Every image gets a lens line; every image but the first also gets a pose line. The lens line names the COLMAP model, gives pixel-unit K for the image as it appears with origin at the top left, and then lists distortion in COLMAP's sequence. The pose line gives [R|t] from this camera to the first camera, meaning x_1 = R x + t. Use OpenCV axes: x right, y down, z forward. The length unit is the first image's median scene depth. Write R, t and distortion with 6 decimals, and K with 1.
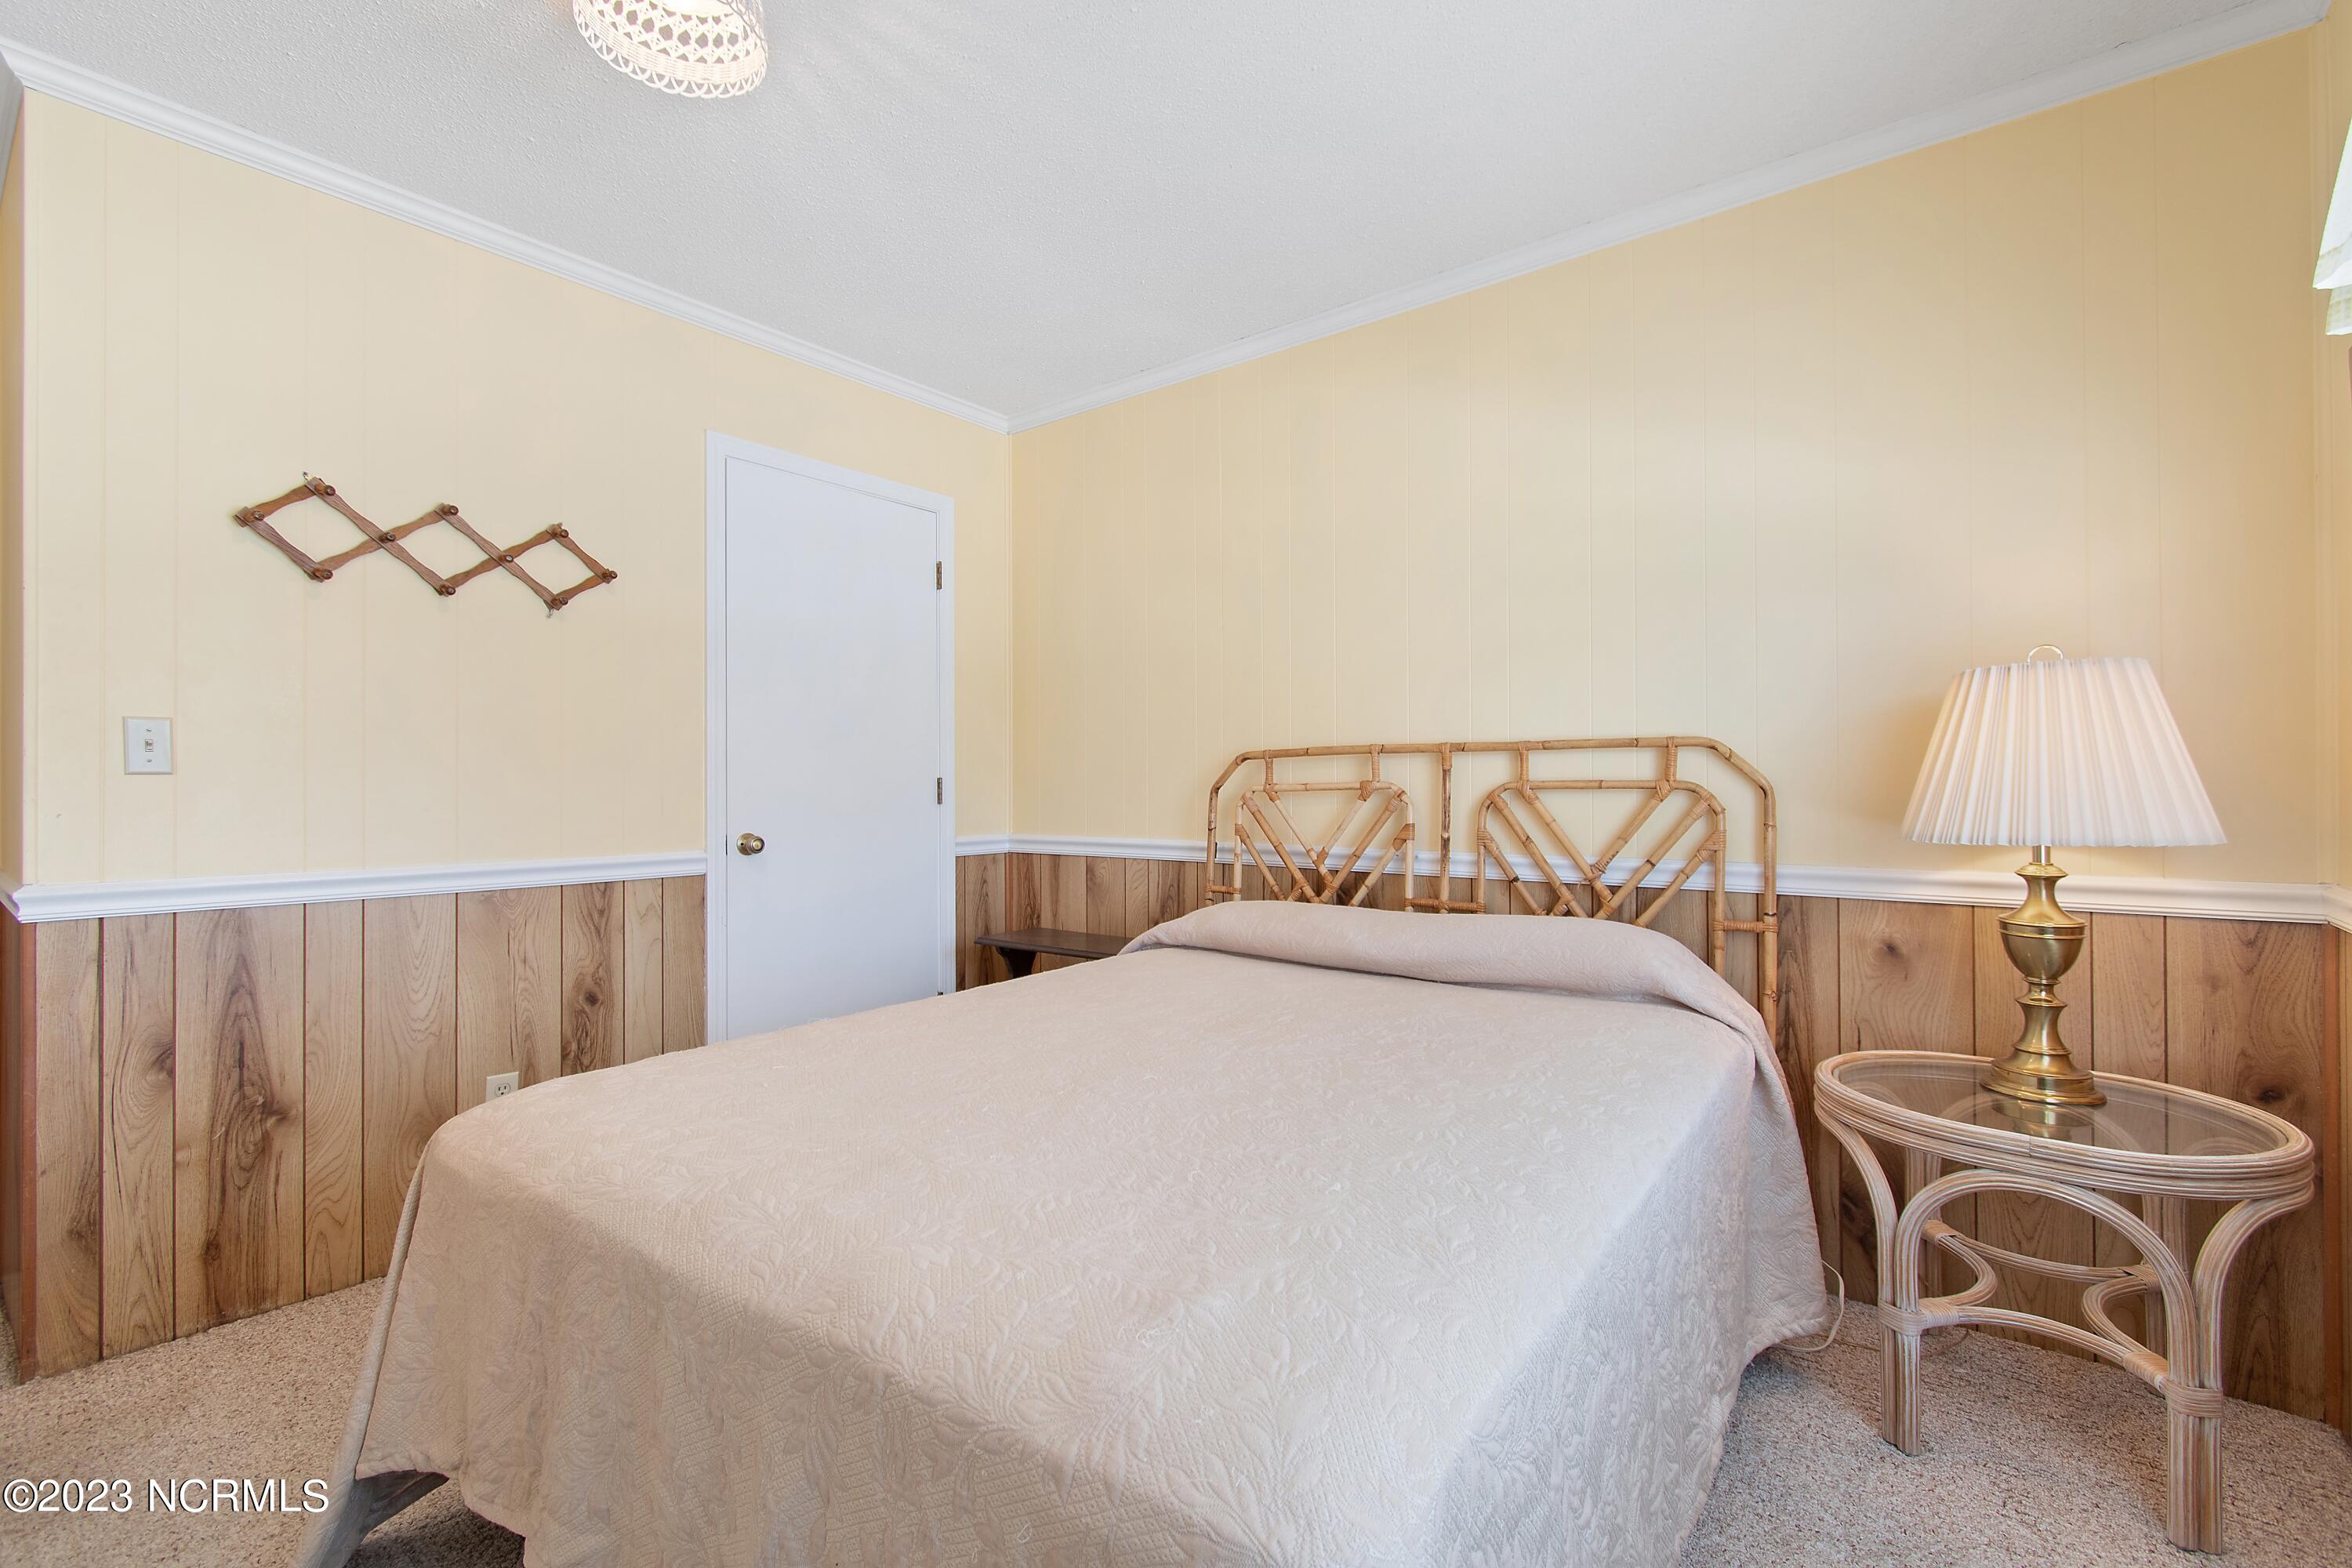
lens RADIAL K [[1031.3, 0, 1177.7], [0, 1031.3, 778.8], [0, 0, 1]] dist [0.001001, -0.000639]
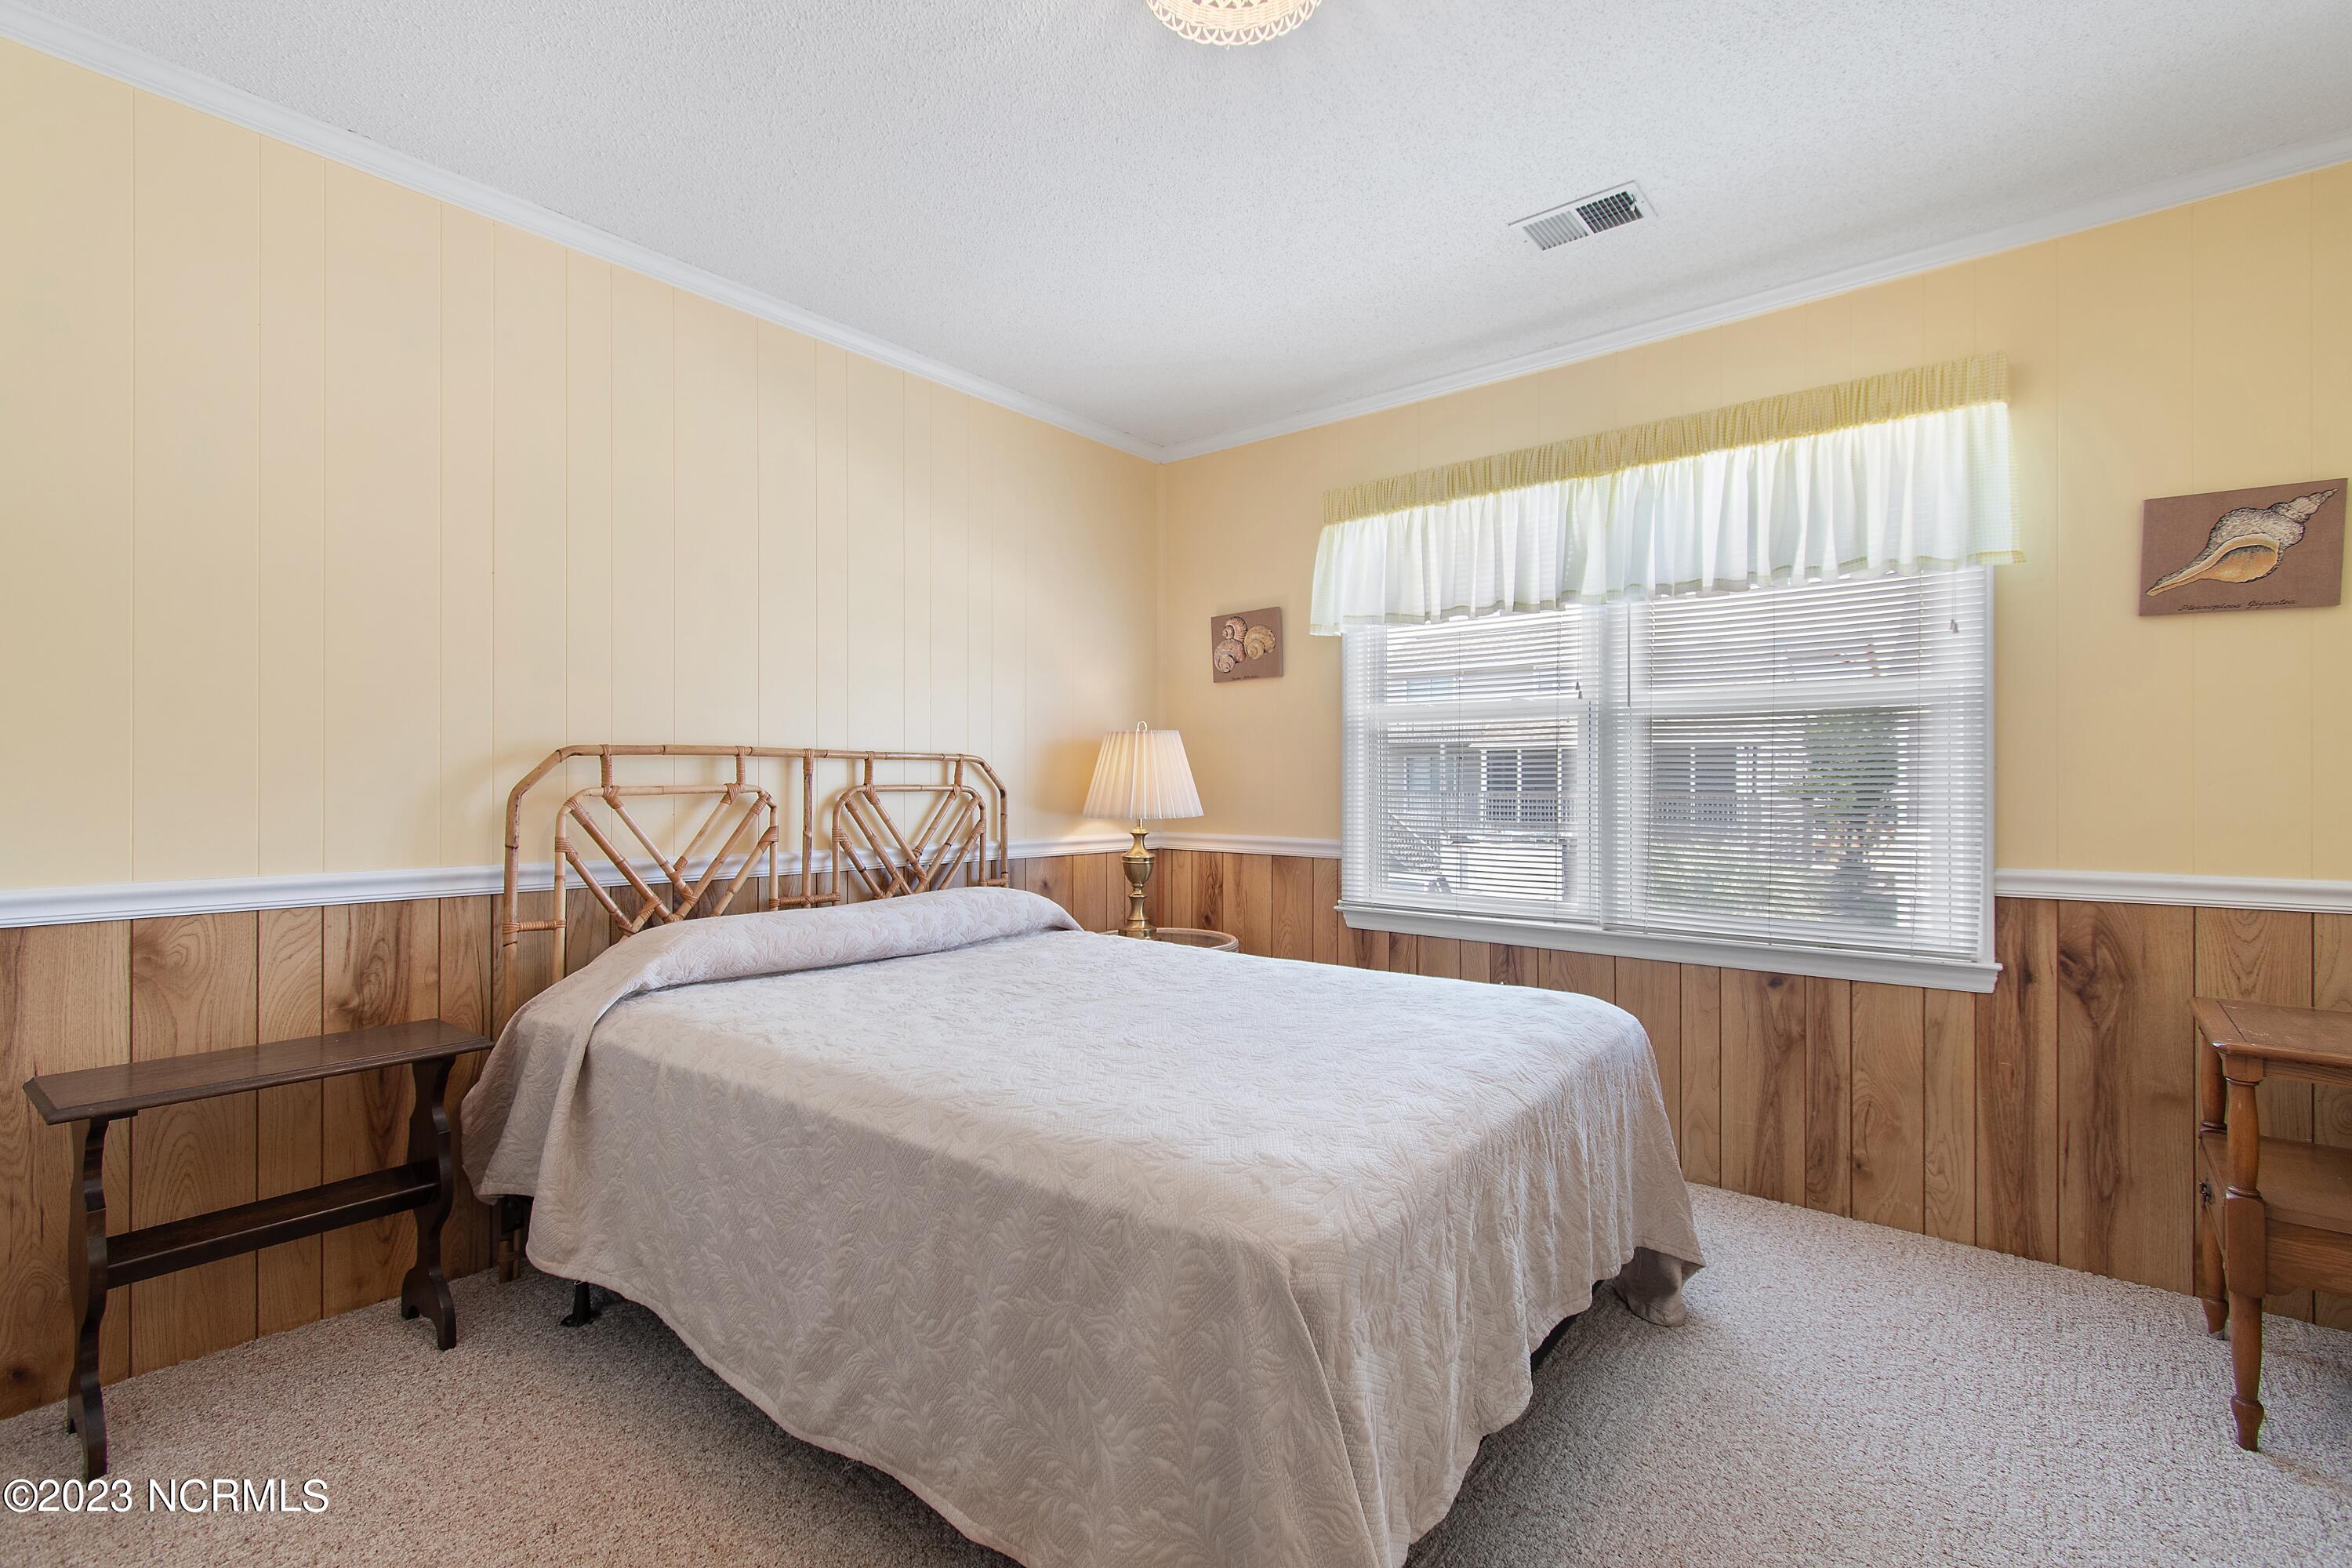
lens RADIAL K [[1031.3, 0, 1177.7], [0, 1031.3, 778.8], [0, 0, 1]] dist [0.001001, -0.000639]
pose [[-0.002360, 0.010192, 0.999945, -0.797714], [-0.009944, 0.999898, -0.010215, 0.003234], [-0.999948, -0.009968, -0.002259, 0.604778]]
